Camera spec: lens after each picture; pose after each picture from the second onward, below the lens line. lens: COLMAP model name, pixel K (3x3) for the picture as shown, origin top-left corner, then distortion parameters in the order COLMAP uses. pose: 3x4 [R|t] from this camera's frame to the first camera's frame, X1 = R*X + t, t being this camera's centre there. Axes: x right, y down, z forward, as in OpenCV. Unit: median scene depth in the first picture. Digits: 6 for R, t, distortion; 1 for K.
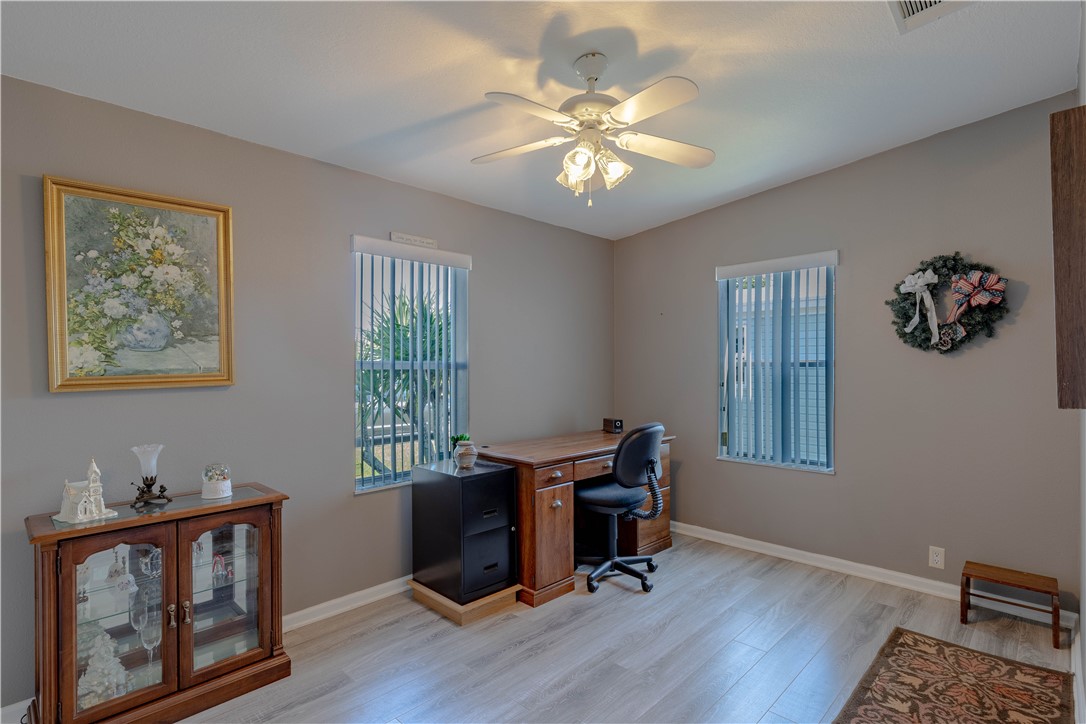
lens RADIAL K [[536.0, 0, 542.8], [0, 536.0, 361.9], [0, 0, 1]] dist [0.001829, -0.000828]
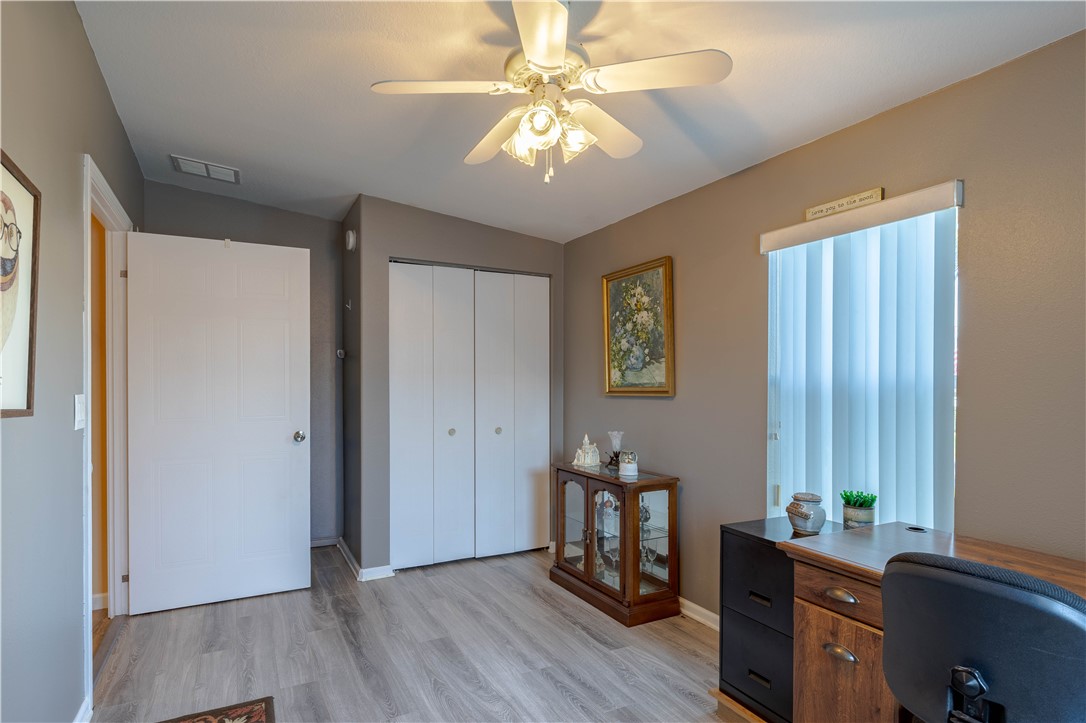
lens RADIAL K [[536.0, 0, 528.0], [0, 536.0, 386.0], [0, 0, 1]] dist [0.001829, -0.000828]
pose [[-0.290751, 0.010793, -0.956738, 0.803366], [0.000678, 0.999938, 0.011074, 0.005559], [0.956799, 0.002571, -0.290740, 1.154324]]
